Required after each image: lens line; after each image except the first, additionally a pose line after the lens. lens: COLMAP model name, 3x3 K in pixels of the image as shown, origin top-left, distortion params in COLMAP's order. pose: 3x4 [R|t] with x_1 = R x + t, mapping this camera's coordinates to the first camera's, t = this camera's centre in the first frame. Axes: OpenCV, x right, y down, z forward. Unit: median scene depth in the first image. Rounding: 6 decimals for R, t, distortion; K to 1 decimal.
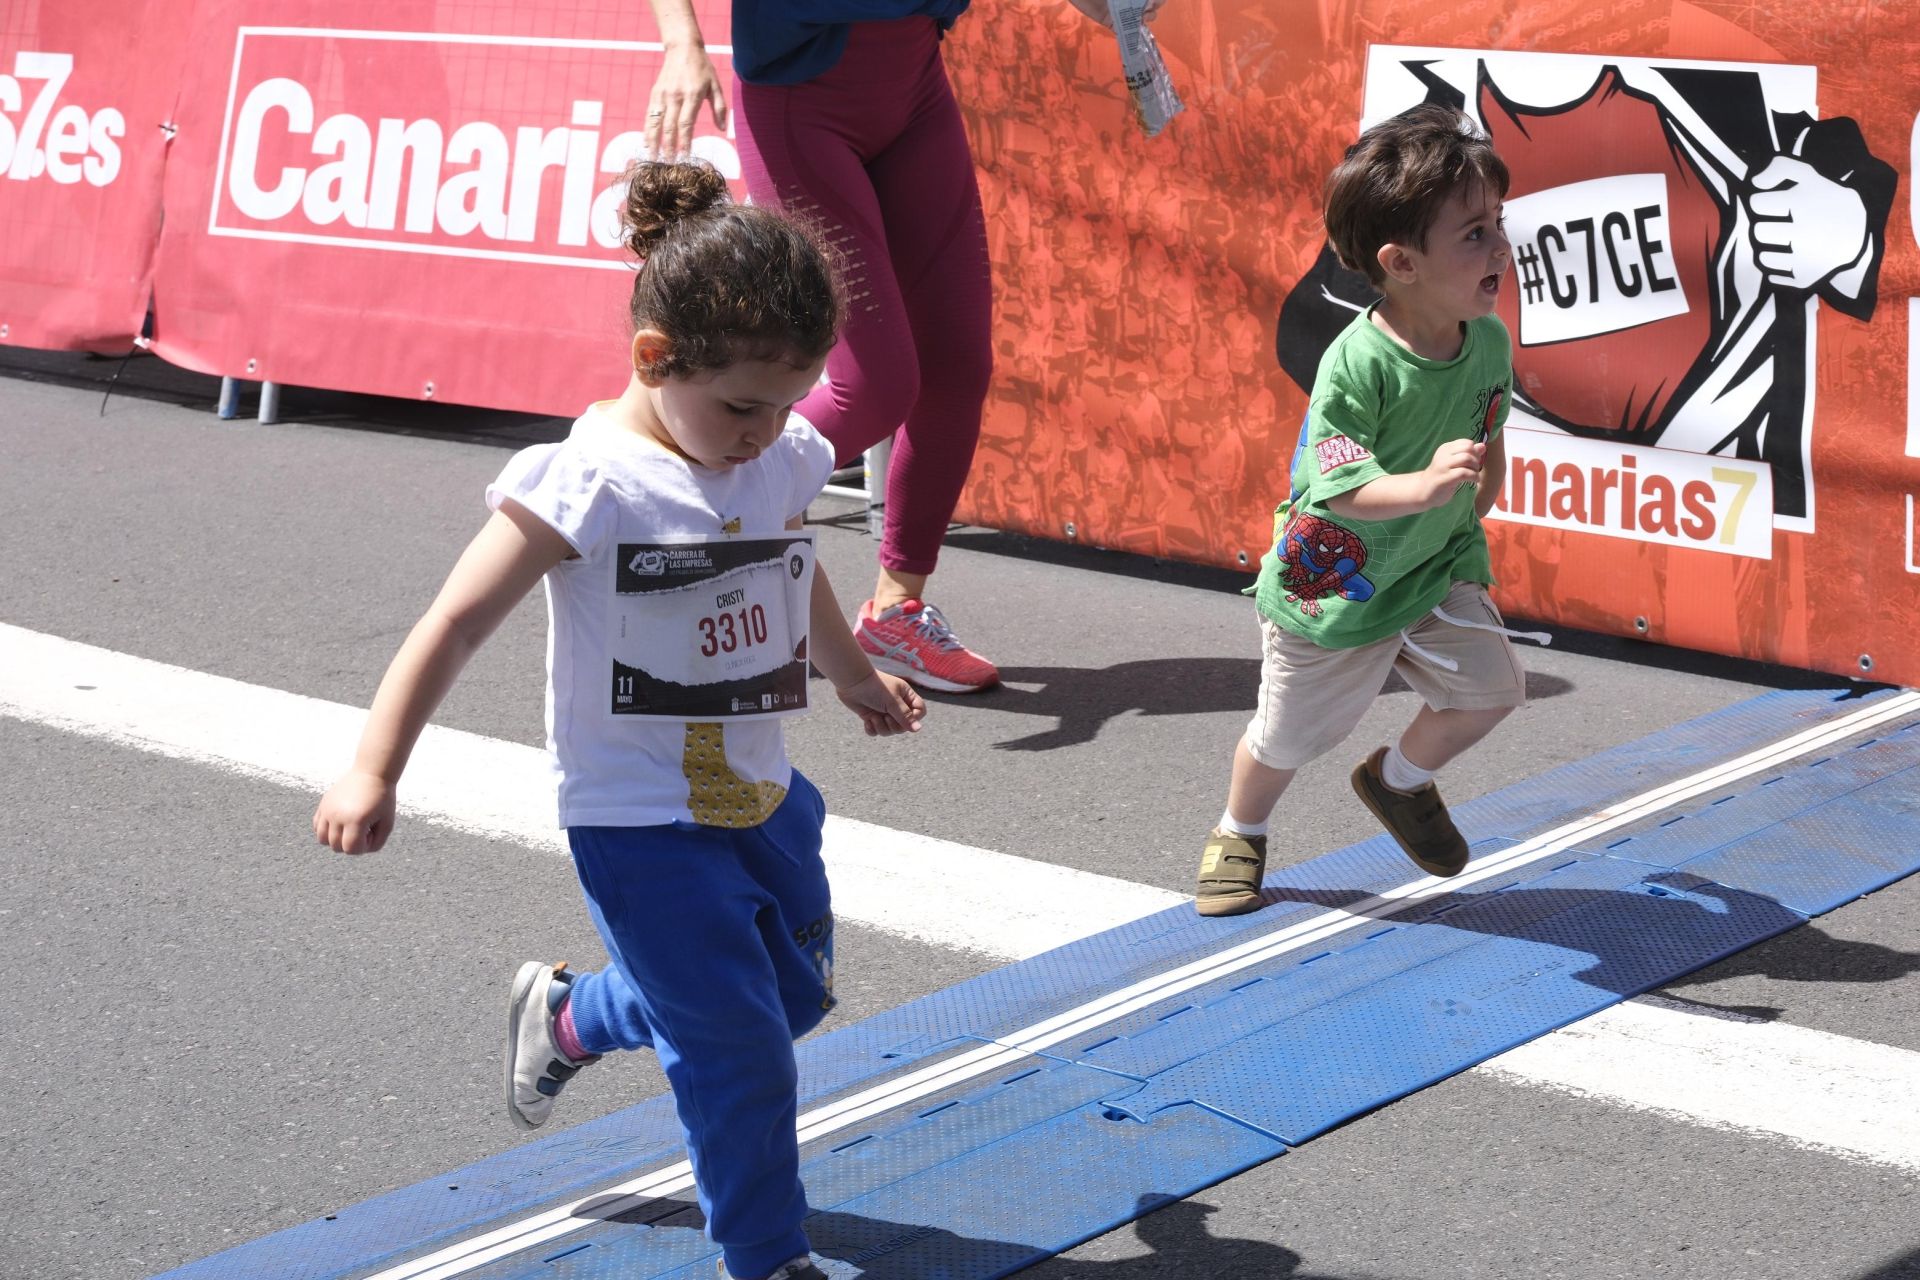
lens RADIAL K [[4294.6, 0, 982.4], [0, 4294.6, 545.5], [0, 0, 1]] dist [0.032529, -0.089623]
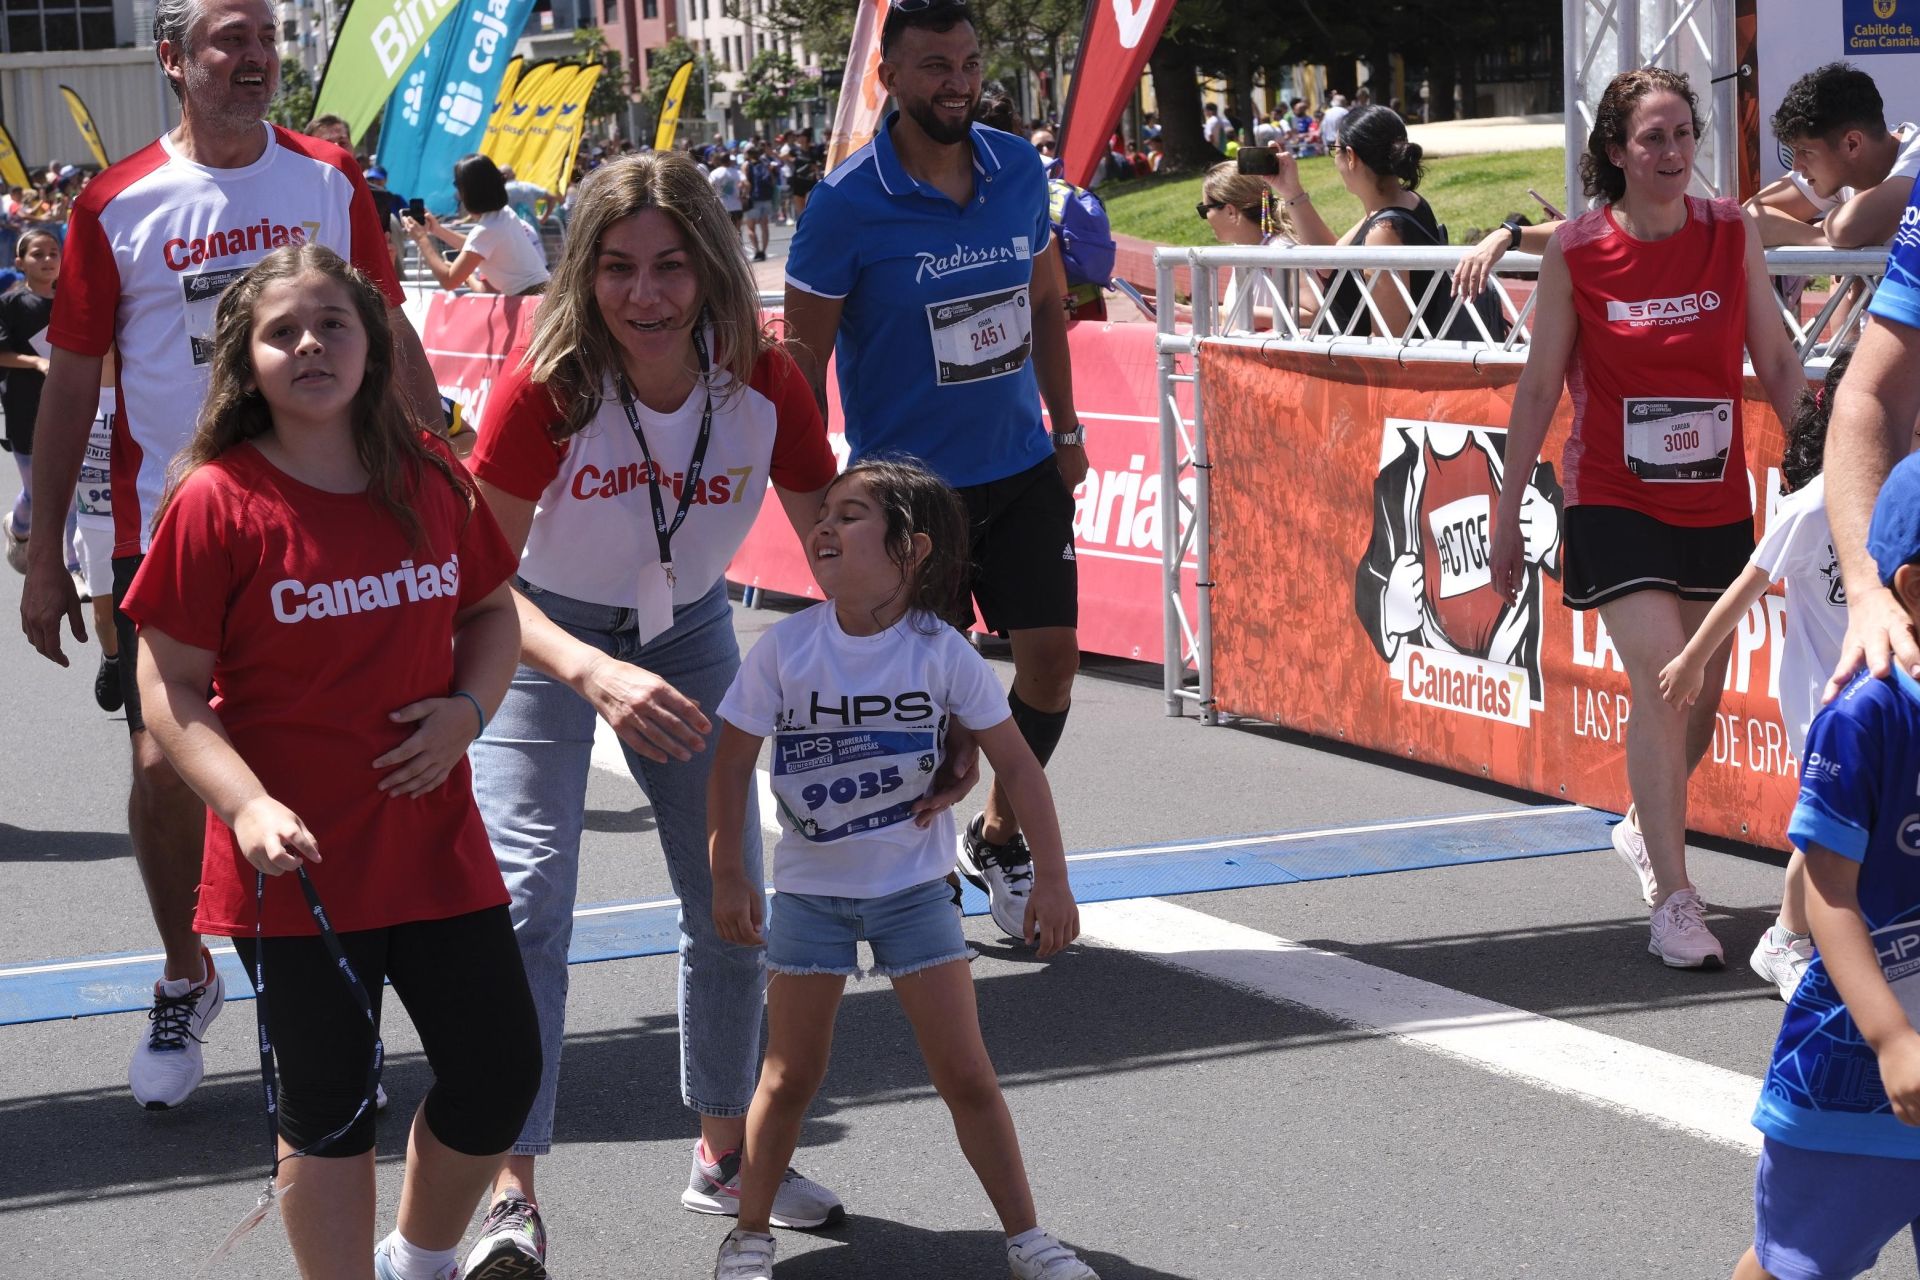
lens RADIAL K [[4294.6, 0, 982.4], [0, 4294.6, 545.5], [0, 0, 1]] dist [0.032529, -0.089623]
pose [[0.919410, 0.037615, -0.391497, 0.588410], [-0.077771, 0.993149, -0.087220, 0.087722], [0.385534, 0.110638, 0.916037, -0.564740]]
